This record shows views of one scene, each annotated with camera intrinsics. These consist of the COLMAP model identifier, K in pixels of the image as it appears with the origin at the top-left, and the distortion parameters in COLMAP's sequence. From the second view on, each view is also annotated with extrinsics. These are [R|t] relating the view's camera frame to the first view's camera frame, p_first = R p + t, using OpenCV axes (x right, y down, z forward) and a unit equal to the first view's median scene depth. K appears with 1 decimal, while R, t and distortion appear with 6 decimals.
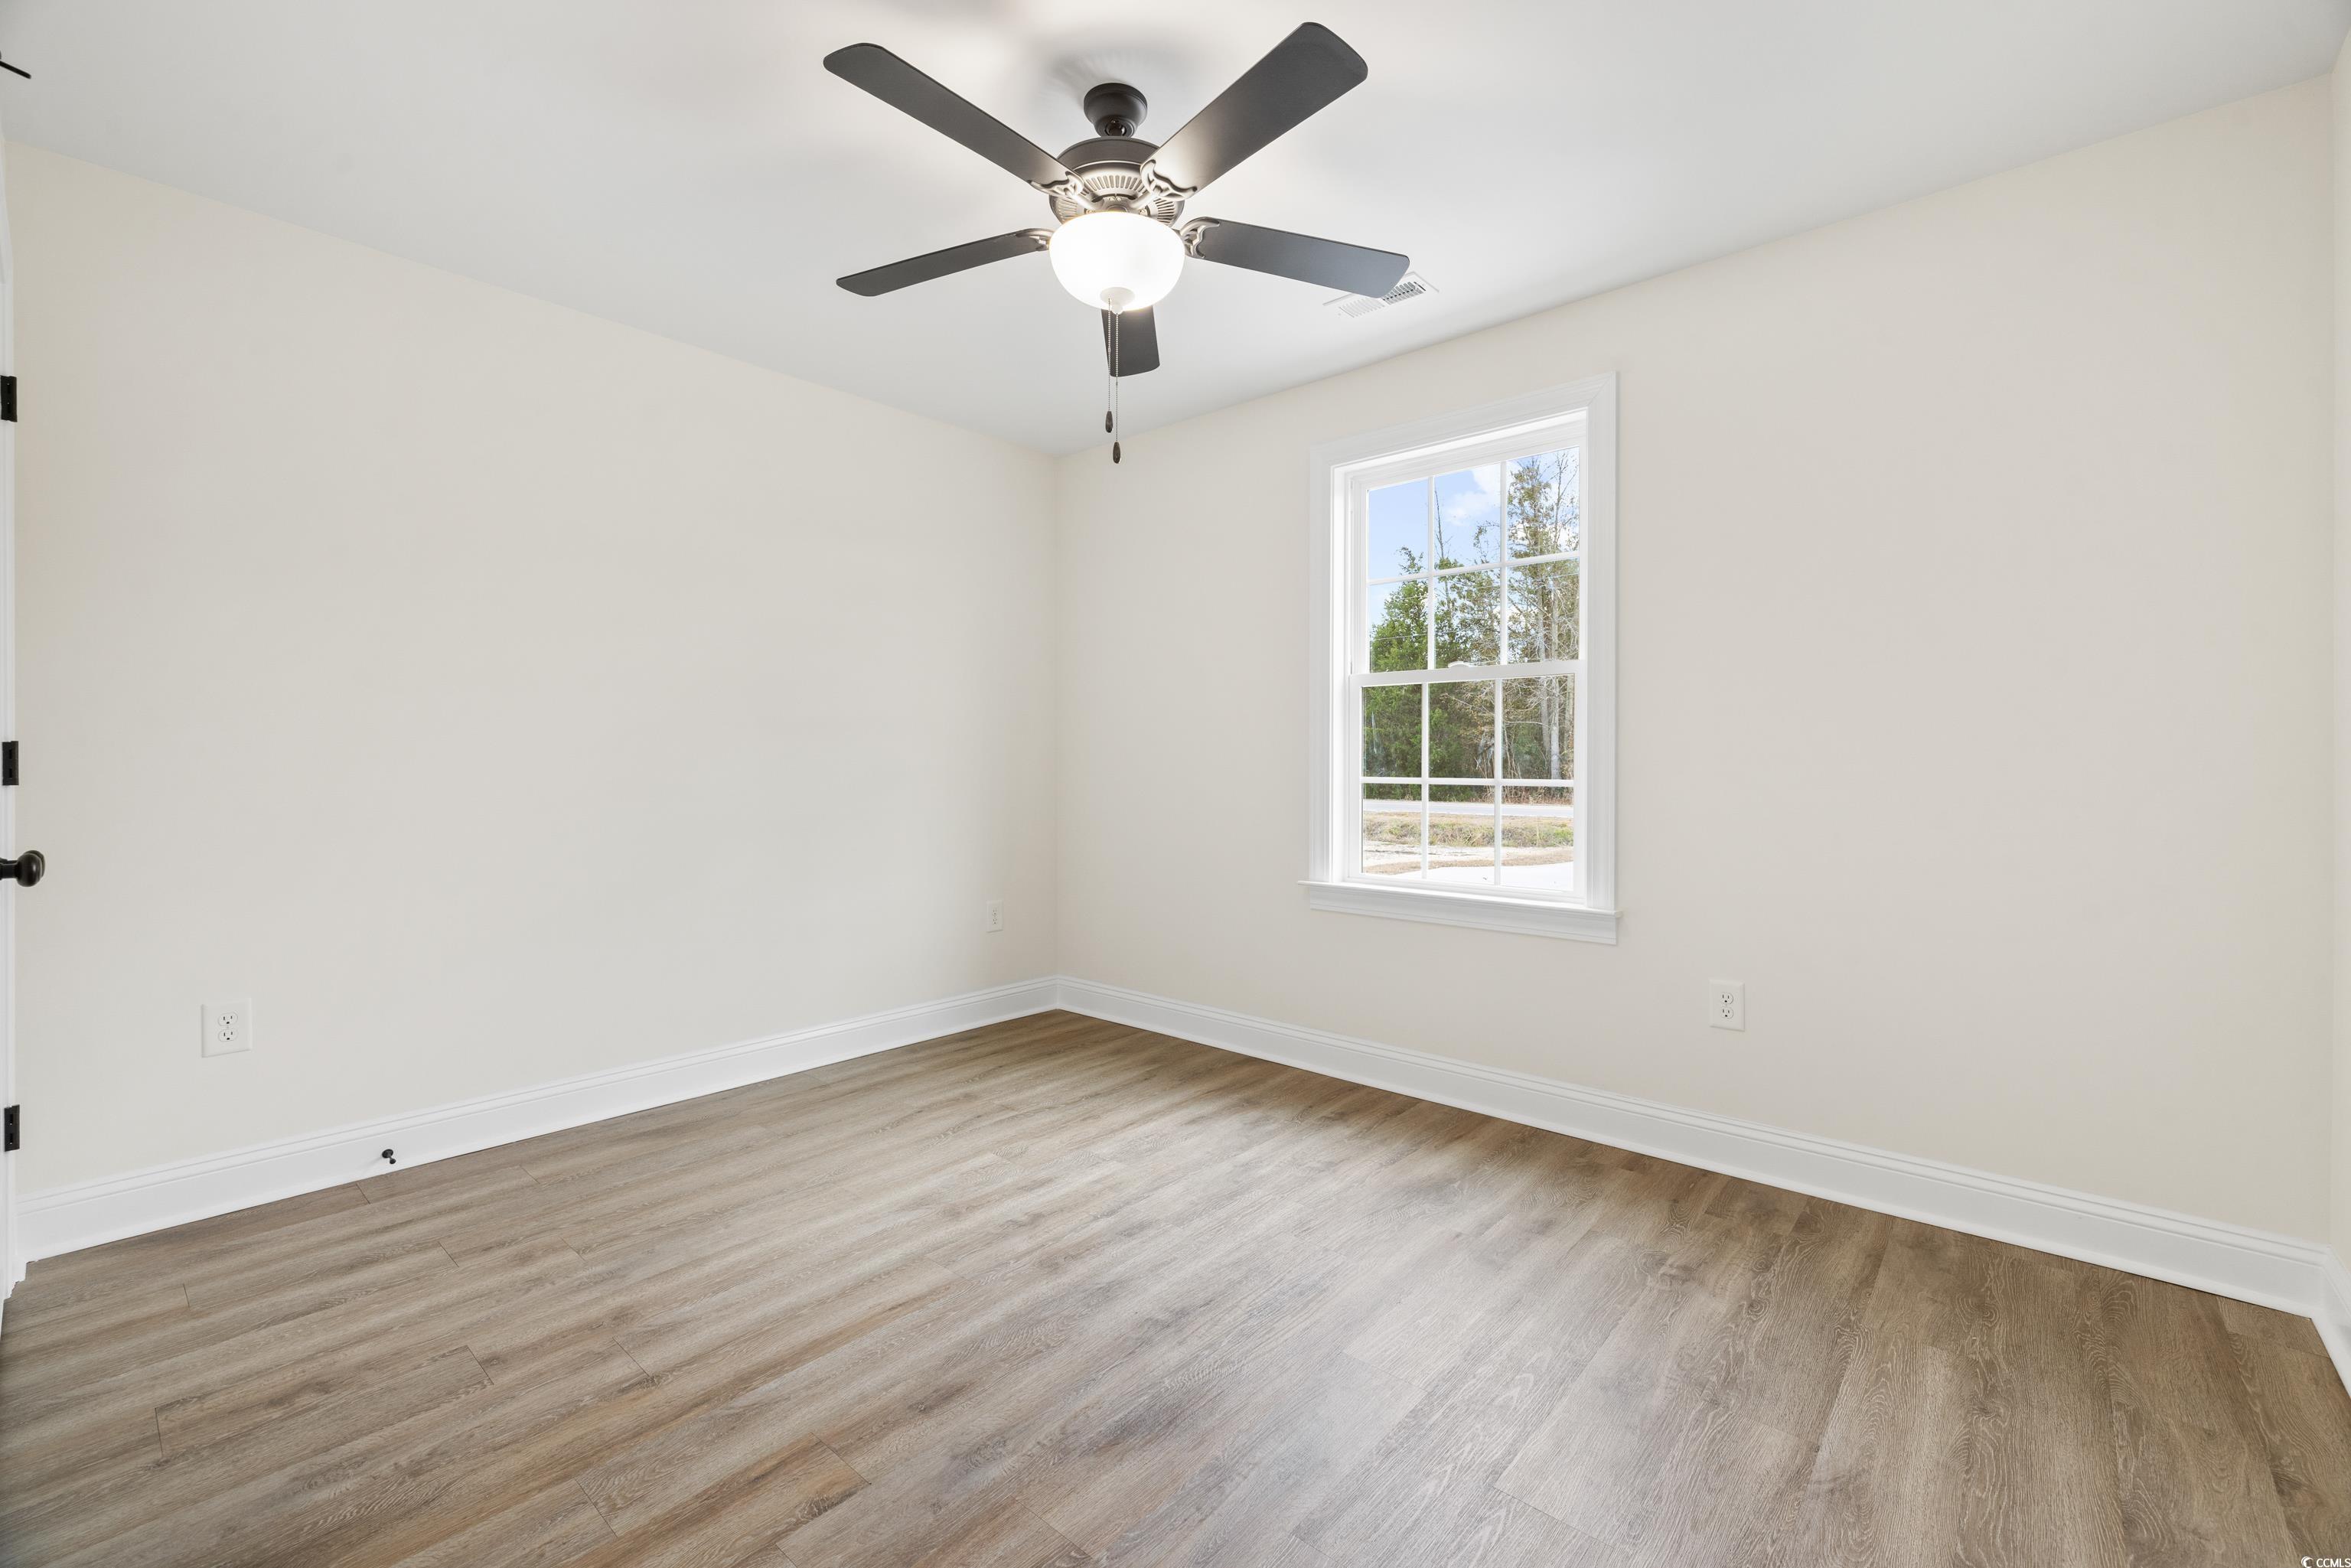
lens RADIAL K [[994.5, 0, 1182.0], [0, 994.5, 743.9], [0, 0, 1]] dist [-0.000963, 0.000274]
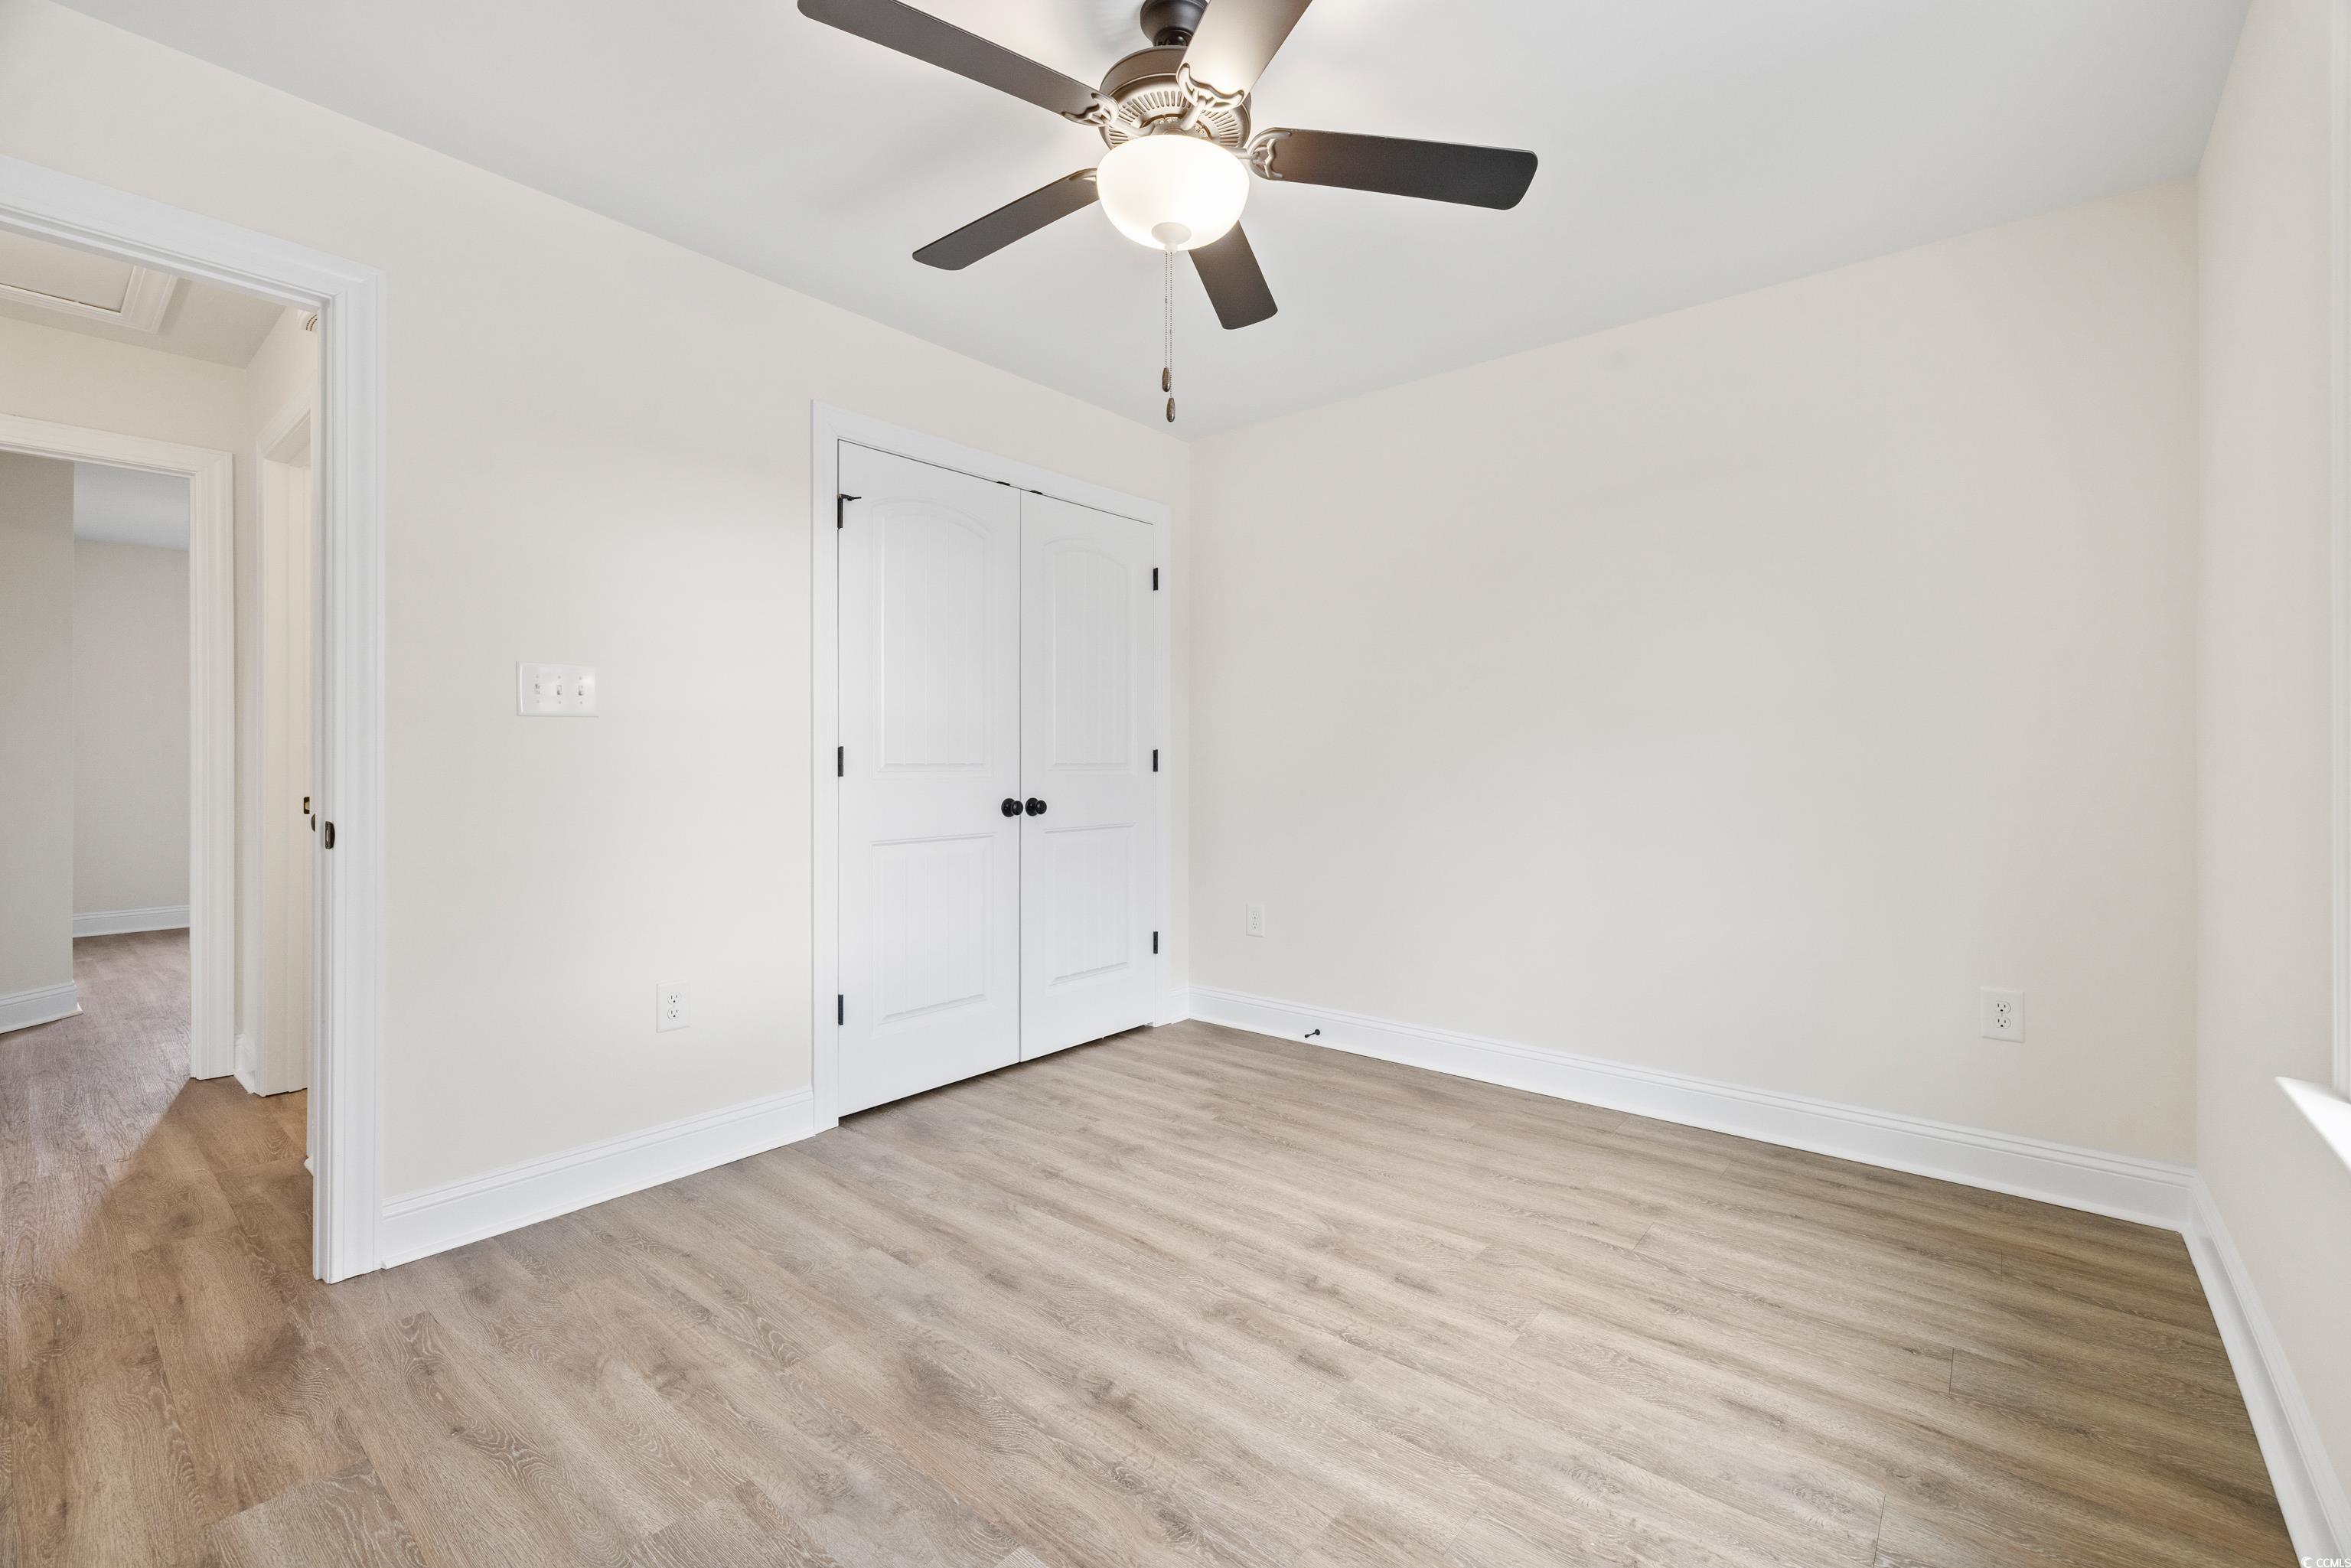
lens RADIAL K [[994.5, 0, 1182.0], [0, 994.5, 743.9], [0, 0, 1]] dist [-0.000963, 0.000274]
pose [[0.020211, -0.019345, -0.999609, 0.713710], [0.018133, 0.999655, -0.018979, 0.021397], [0.999631, -0.017742, 0.020555, 0.869619]]
